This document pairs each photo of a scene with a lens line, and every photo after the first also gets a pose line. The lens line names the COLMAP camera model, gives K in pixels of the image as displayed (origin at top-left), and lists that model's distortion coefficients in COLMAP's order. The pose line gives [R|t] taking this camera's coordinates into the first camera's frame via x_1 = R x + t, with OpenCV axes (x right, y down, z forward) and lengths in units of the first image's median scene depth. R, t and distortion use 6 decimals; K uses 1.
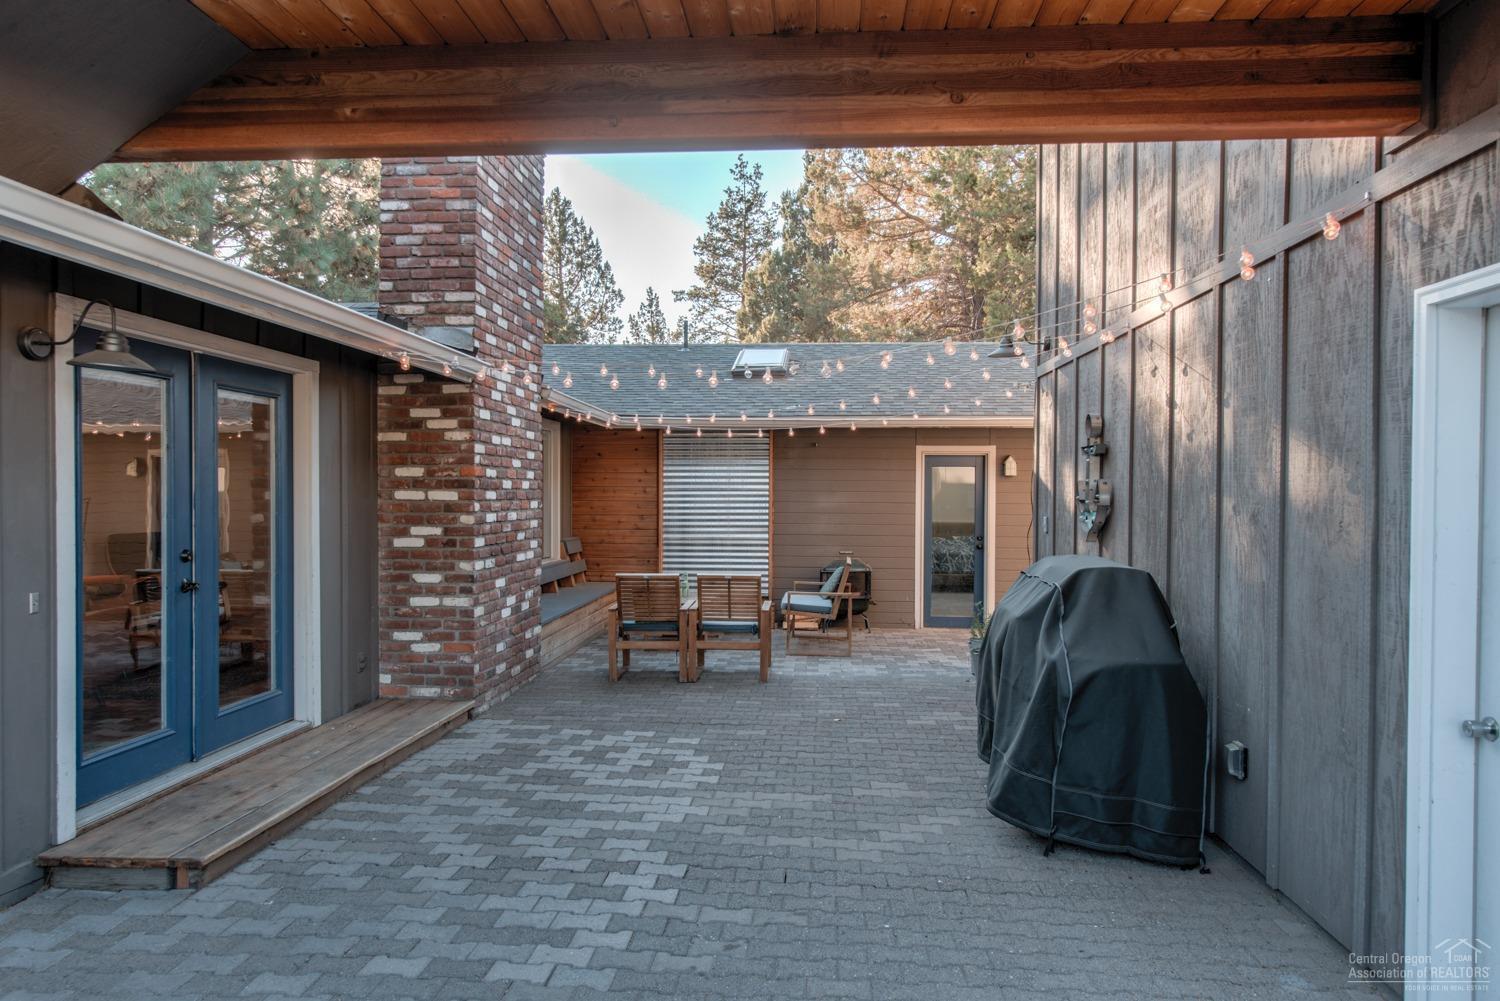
lens RADIAL K [[977.5, 0, 747.7], [0, 977.5, 501.2], [0, 0, 1]] dist [0.003223, -0.000750]
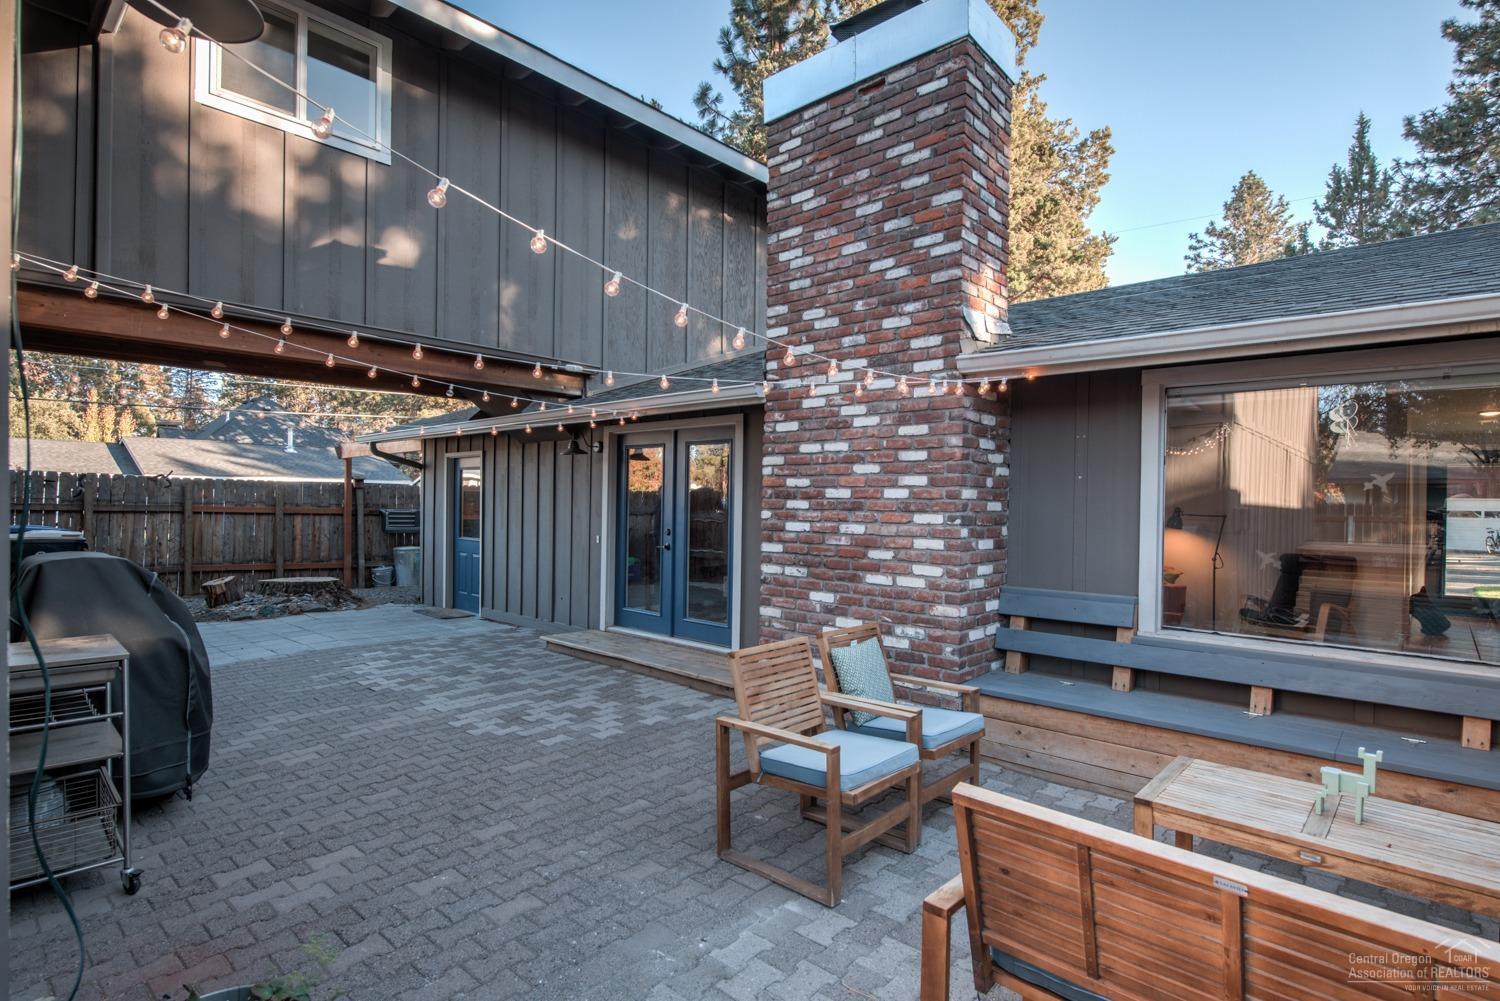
lens RADIAL K [[741.1, 0, 741.1], [0, 741.1, 501.3], [0, 0, 1]] dist [0.002158, 0.000995]
pose [[-0.612434, -0.012451, -0.790424, 0.227037], [-0.023901, 0.999710, 0.002771, -0.006059], [0.790160, 0.020589, -0.612554, 0.854163]]
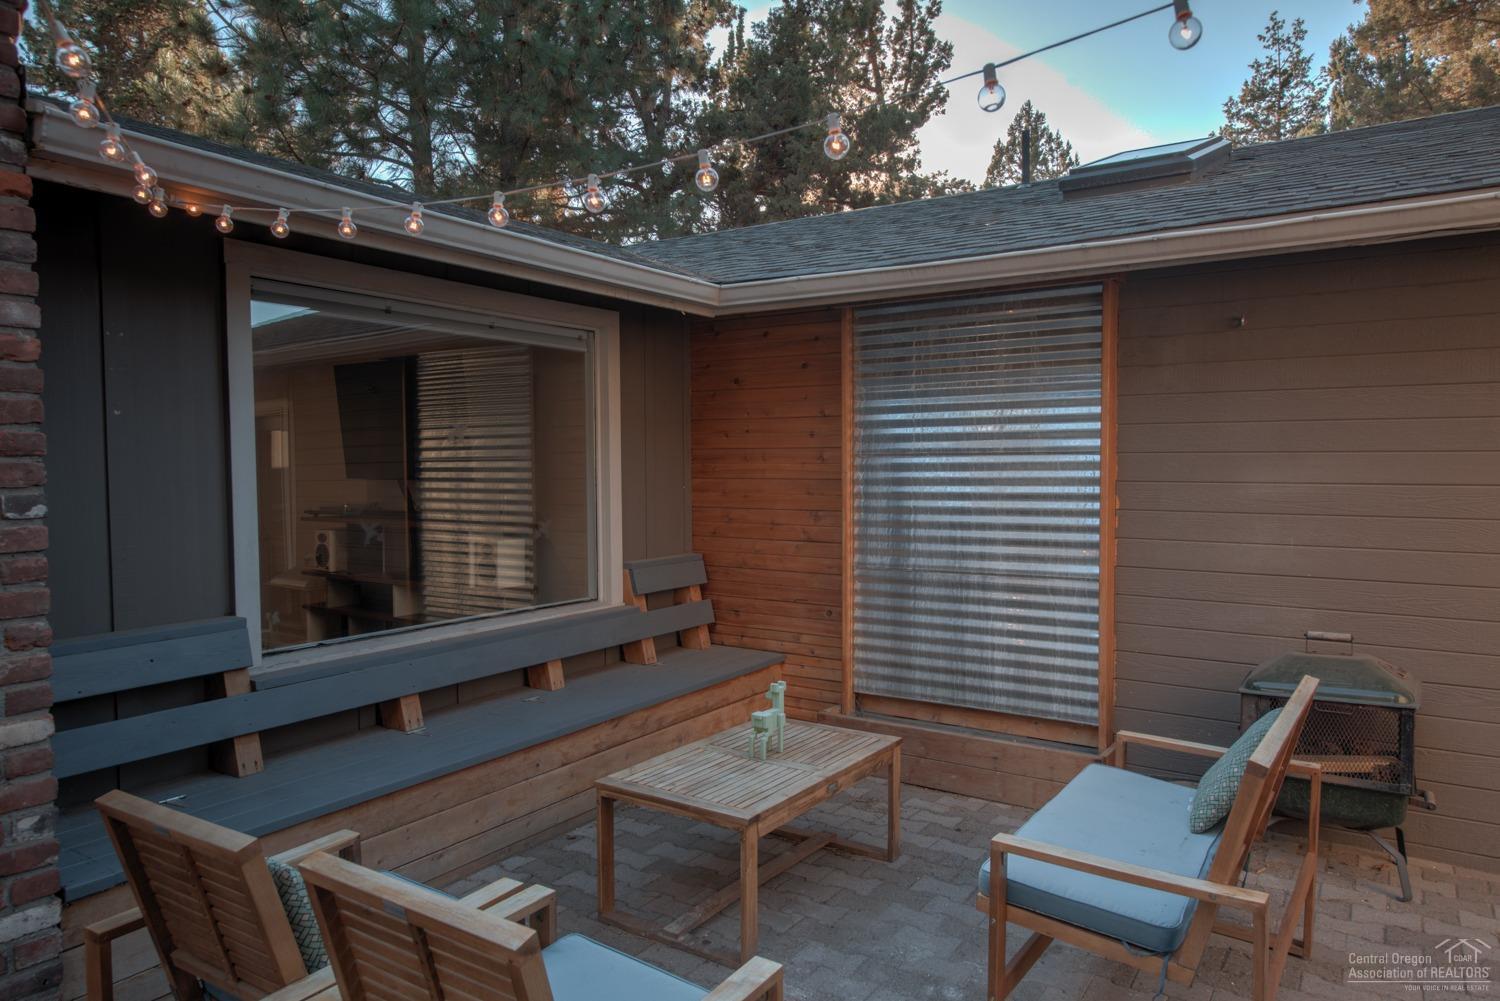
lens RADIAL K [[977.5, 0, 747.3], [0, 977.5, 505.7], [0, 0, 1]] dist [0.003223, -0.000750]
pose [[0.869276, 0.012291, -0.494173, 0.090701], [0.007252, 0.999266, 0.037611, -0.005391], [0.494273, -0.036278, 0.868549, 0.598908]]
